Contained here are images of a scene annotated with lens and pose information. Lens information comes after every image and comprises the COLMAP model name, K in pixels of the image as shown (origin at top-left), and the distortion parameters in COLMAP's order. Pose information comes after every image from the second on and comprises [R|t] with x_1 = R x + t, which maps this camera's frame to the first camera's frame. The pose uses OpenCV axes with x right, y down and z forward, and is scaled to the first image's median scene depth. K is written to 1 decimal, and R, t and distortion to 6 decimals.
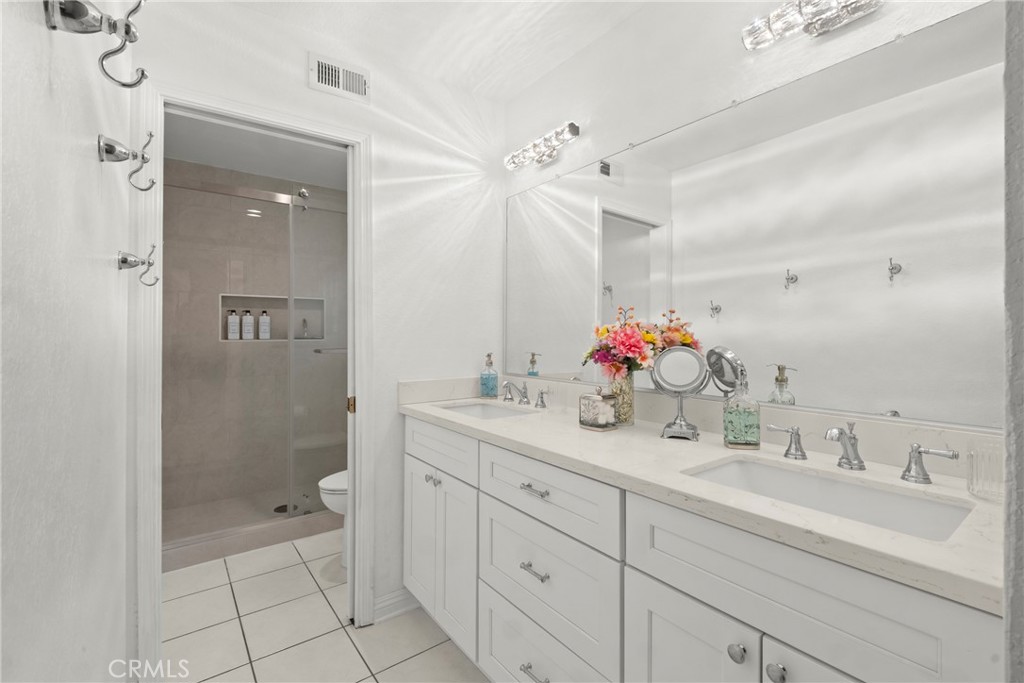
lens RADIAL K [[452.8, 0, 514.7], [0, 452.8, 340.6], [0, 0, 1]] dist [0.005907, -0.004994]
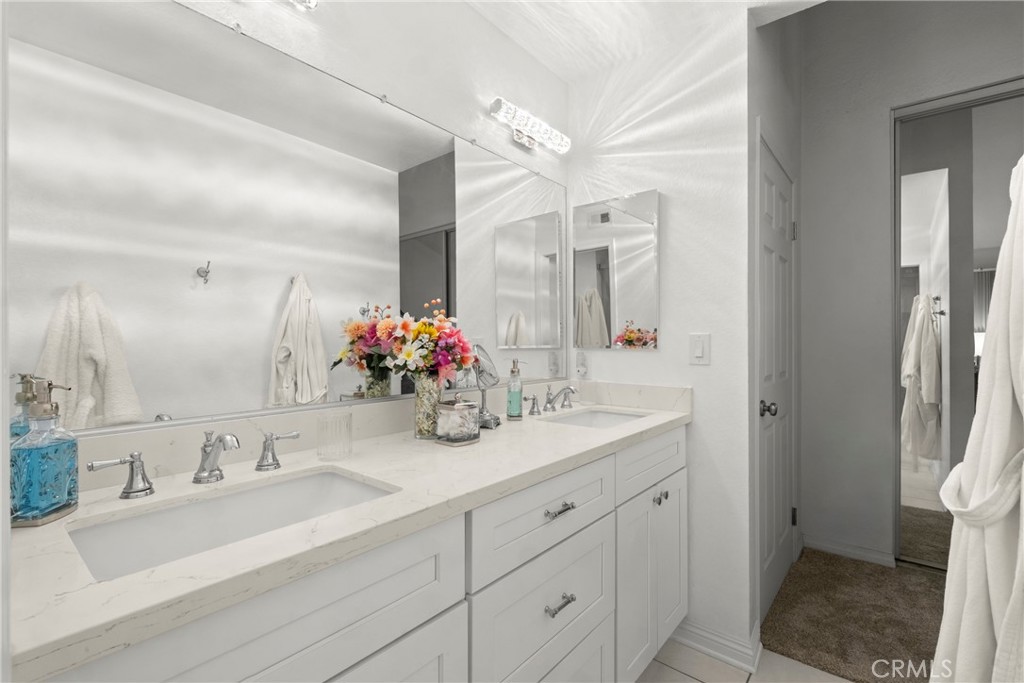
lens RADIAL K [[452.8, 0, 513.1], [0, 452.8, 347.2], [0, 0, 1]] dist [0.005907, -0.004994]
pose [[-0.227247, 0.009295, 0.973793, -0.379328], [-0.000551, 0.999953, -0.009674, 0.013365], [-0.973837, -0.002735, -0.227231, 0.675101]]
